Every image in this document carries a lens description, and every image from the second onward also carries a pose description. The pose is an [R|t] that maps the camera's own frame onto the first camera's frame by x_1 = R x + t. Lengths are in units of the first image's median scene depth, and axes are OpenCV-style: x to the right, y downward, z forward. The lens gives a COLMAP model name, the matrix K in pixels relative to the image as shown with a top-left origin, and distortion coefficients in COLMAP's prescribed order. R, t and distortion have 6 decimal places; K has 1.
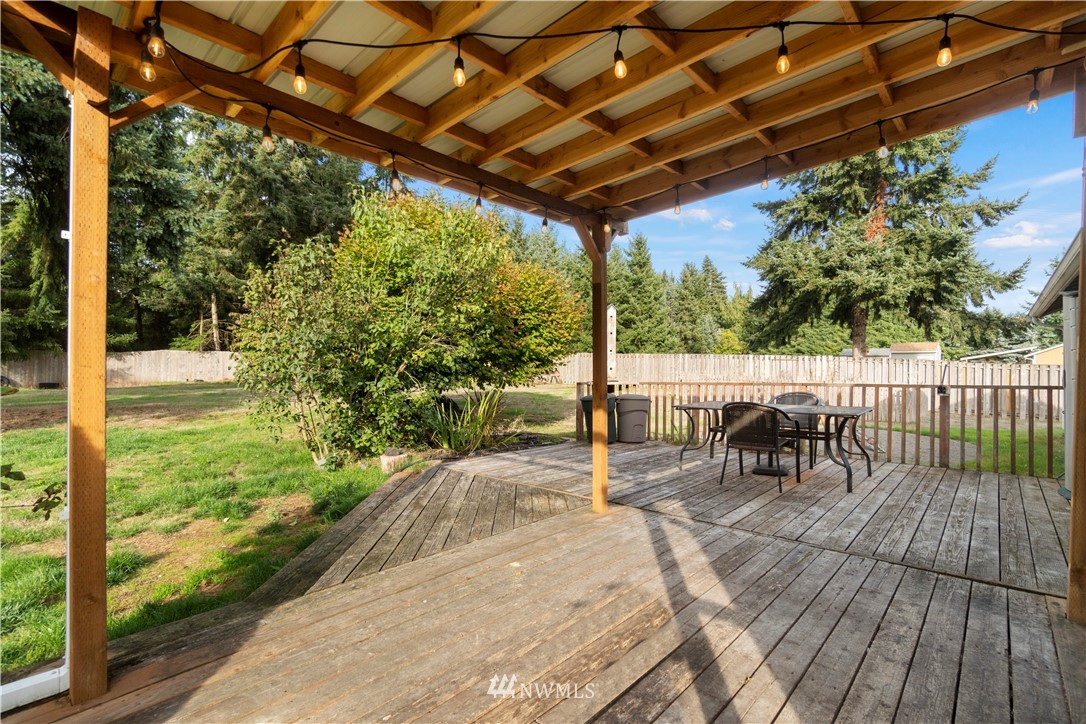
lens RADIAL K [[510.6, 0, 543.0], [0, 510.6, 362.0], [0, 0, 1]] dist [0.000223, 0.000514]
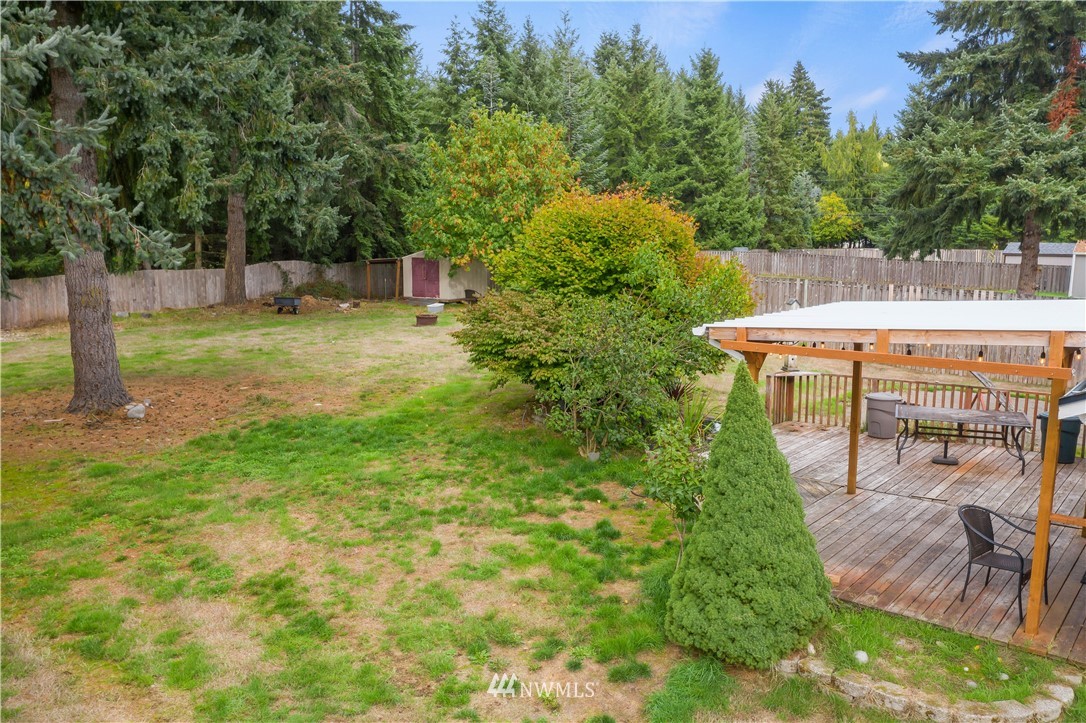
lens RADIAL K [[857.5, 0, 544.3], [0, 857.5, 339.5], [0, 0, 1]] dist [-0.004044, 0.007925]
pose [[0.999290, -0.000353, 0.037669, -0.166711], [-0.004415, 0.991967, 0.126419, -0.092152], [-0.037411, -0.126496, 0.991261, -0.279343]]
